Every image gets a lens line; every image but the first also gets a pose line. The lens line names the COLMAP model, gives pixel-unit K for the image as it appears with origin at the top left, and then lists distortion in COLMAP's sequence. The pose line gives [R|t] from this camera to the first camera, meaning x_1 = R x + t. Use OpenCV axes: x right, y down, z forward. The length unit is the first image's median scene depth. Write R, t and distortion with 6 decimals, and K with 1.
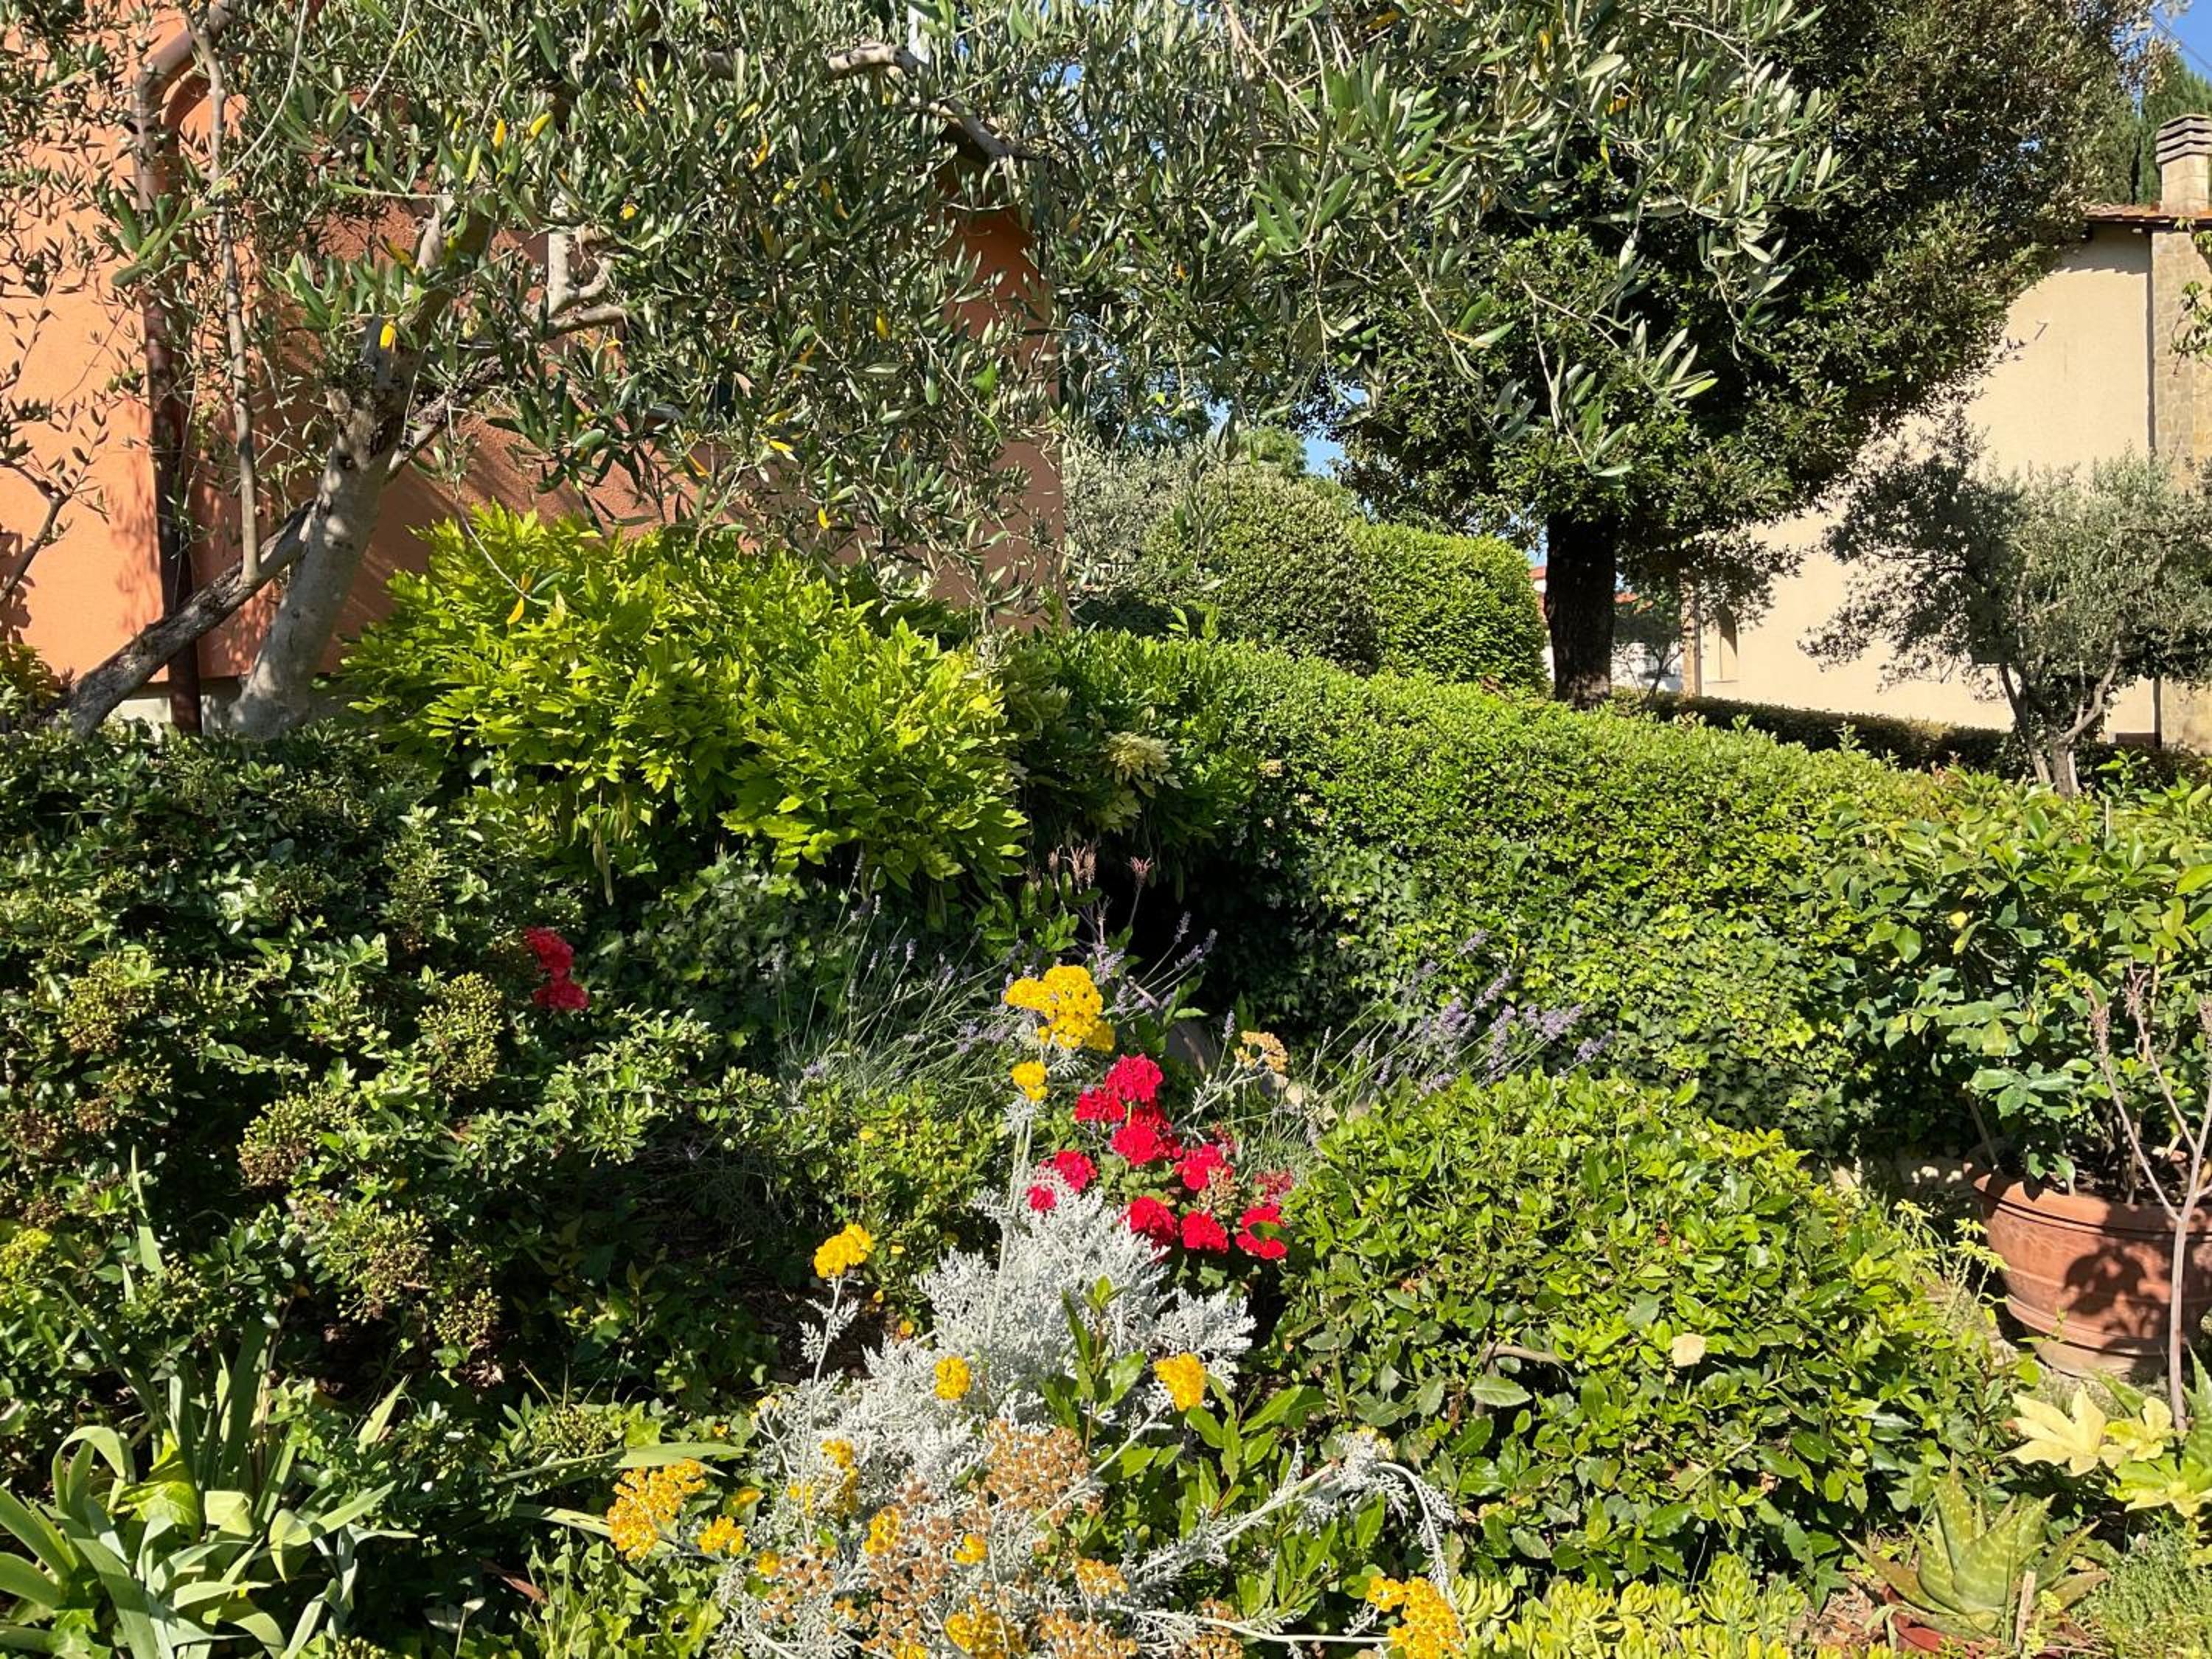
lens RADIAL K [[1744.4, 0, 1106.0], [0, 1744.4, 829.5], [0, 0, 1]] dist [-0.000304, -0.009737]
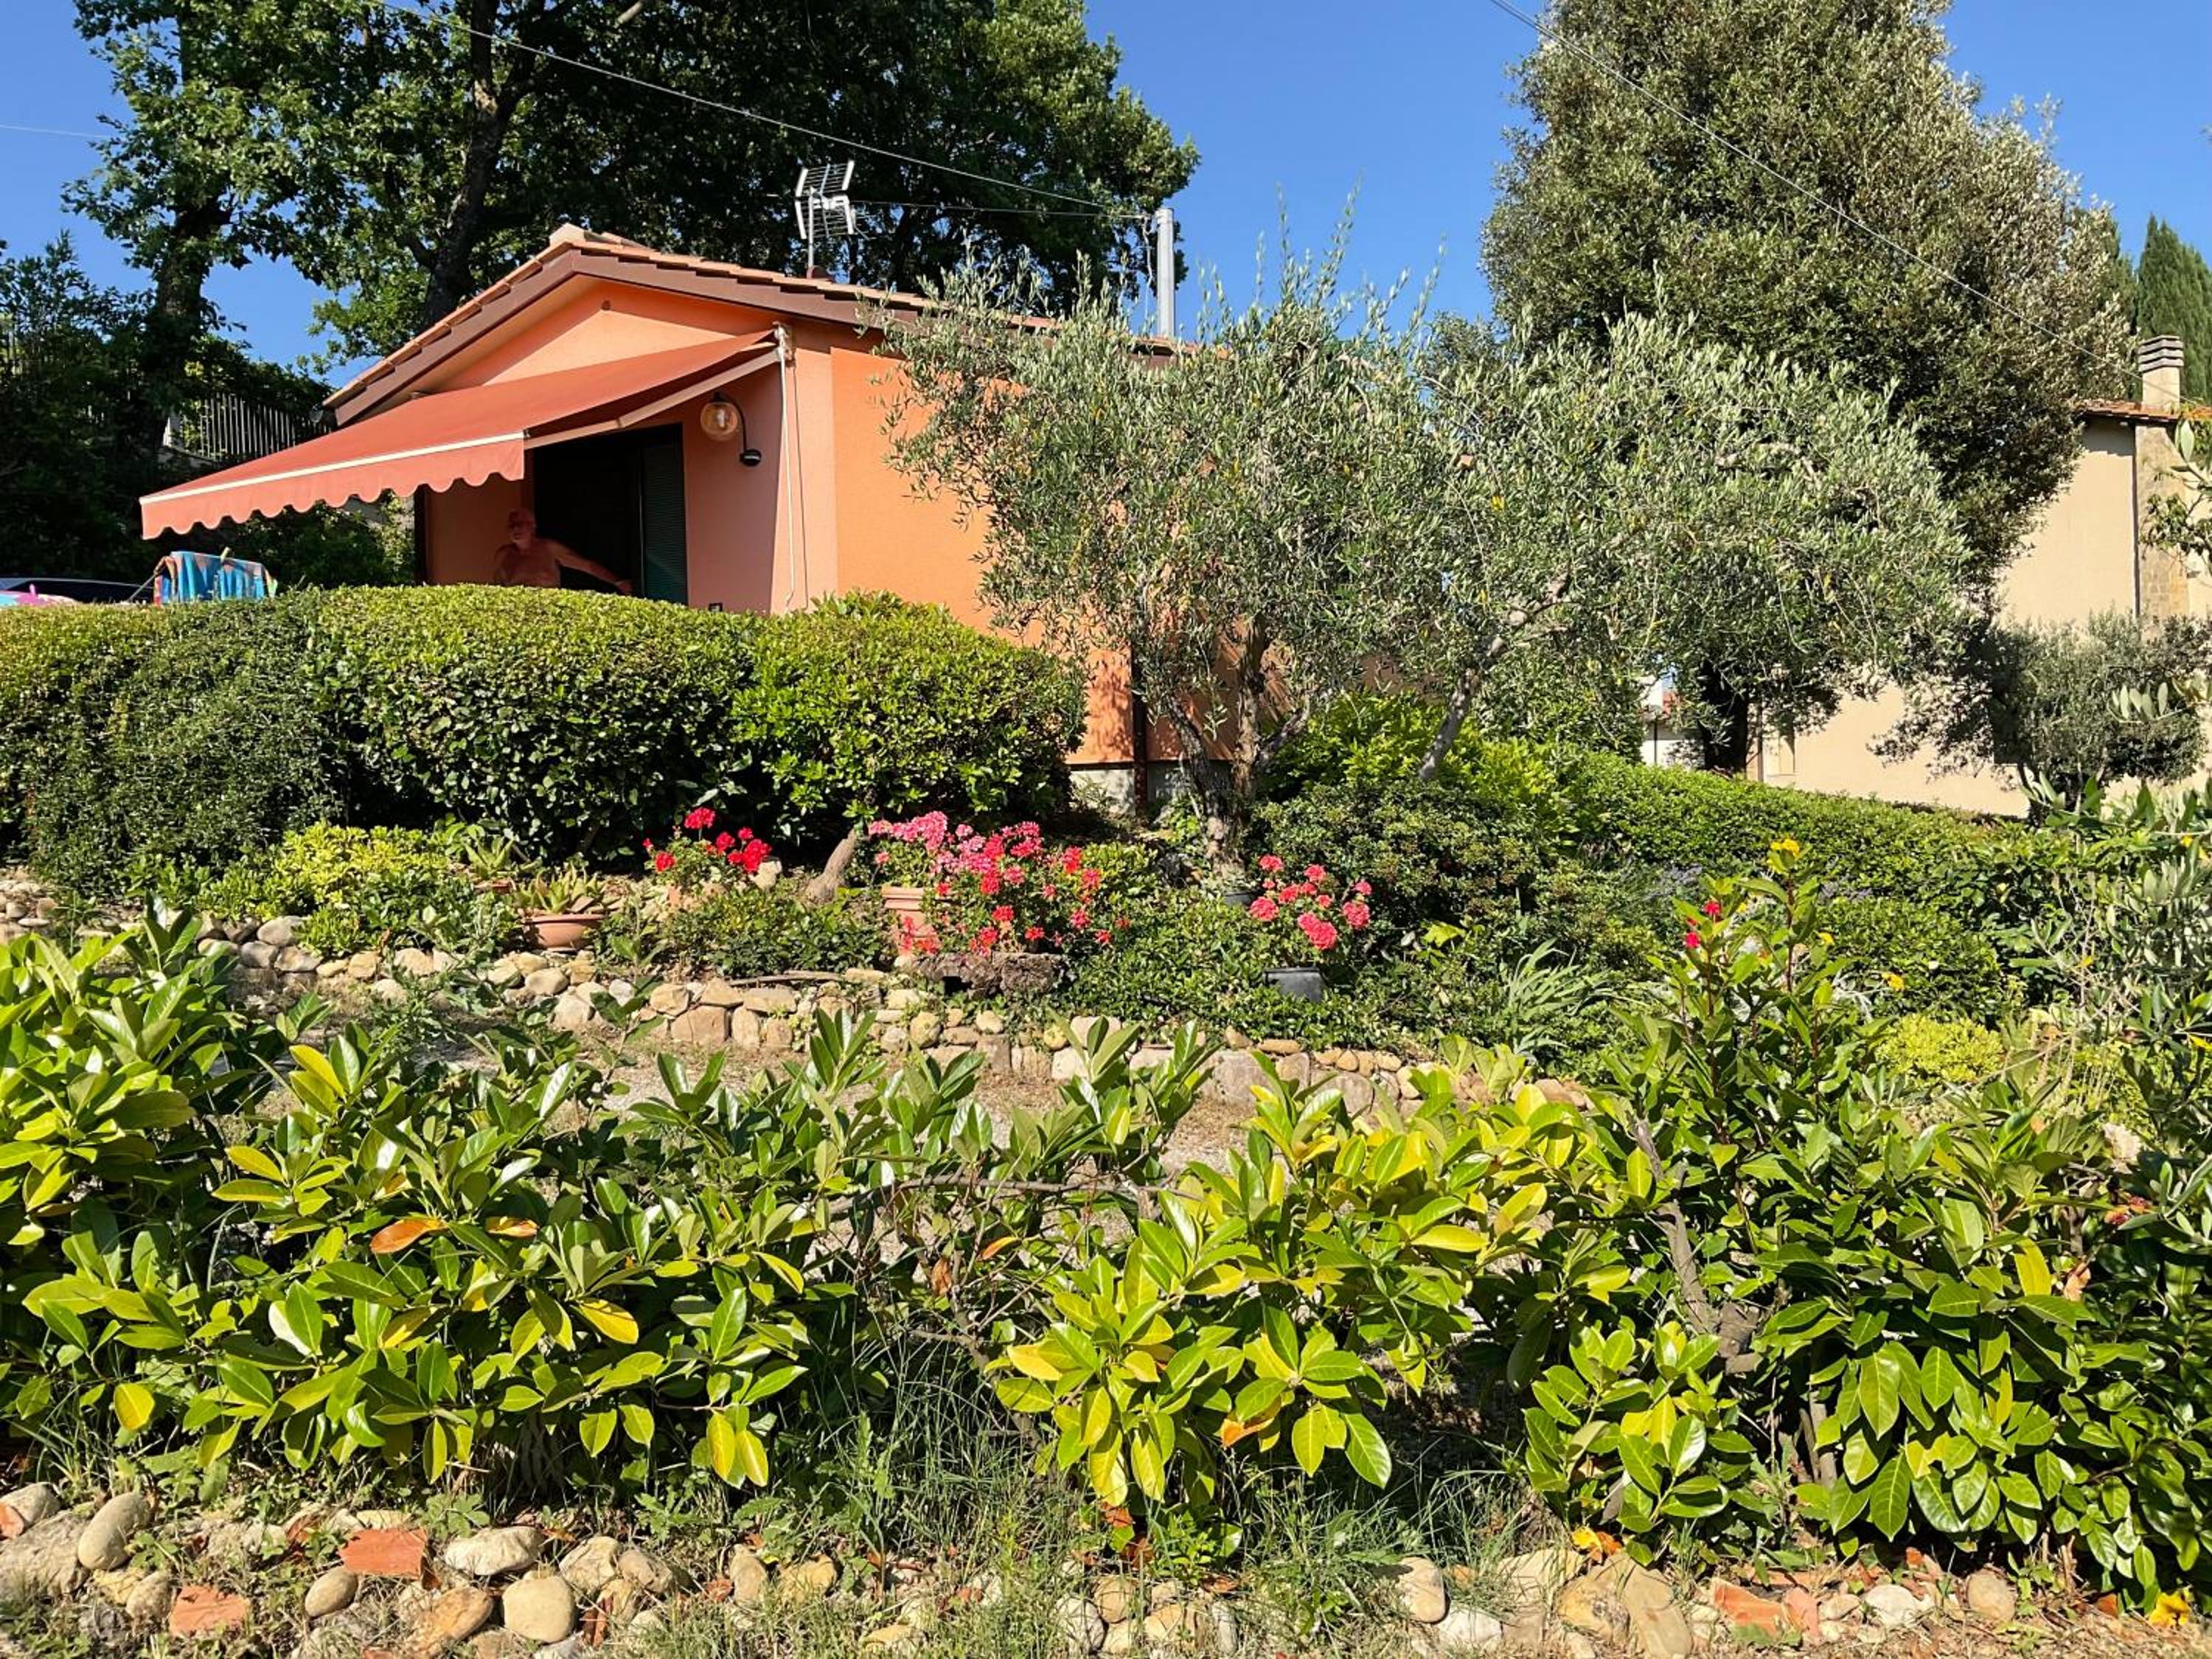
lens RADIAL K [[1832.0, 0, 1106.0], [0, 1832.0, 829.5], [0, 0, 1]] dist [0.004499, 0.007040]
pose [[0.999791, 0.015754, 0.013009, -0.211910], [-0.015074, 0.998595, -0.050795, 0.038515], [-0.013791, 0.050588, 0.998624, -0.408135]]
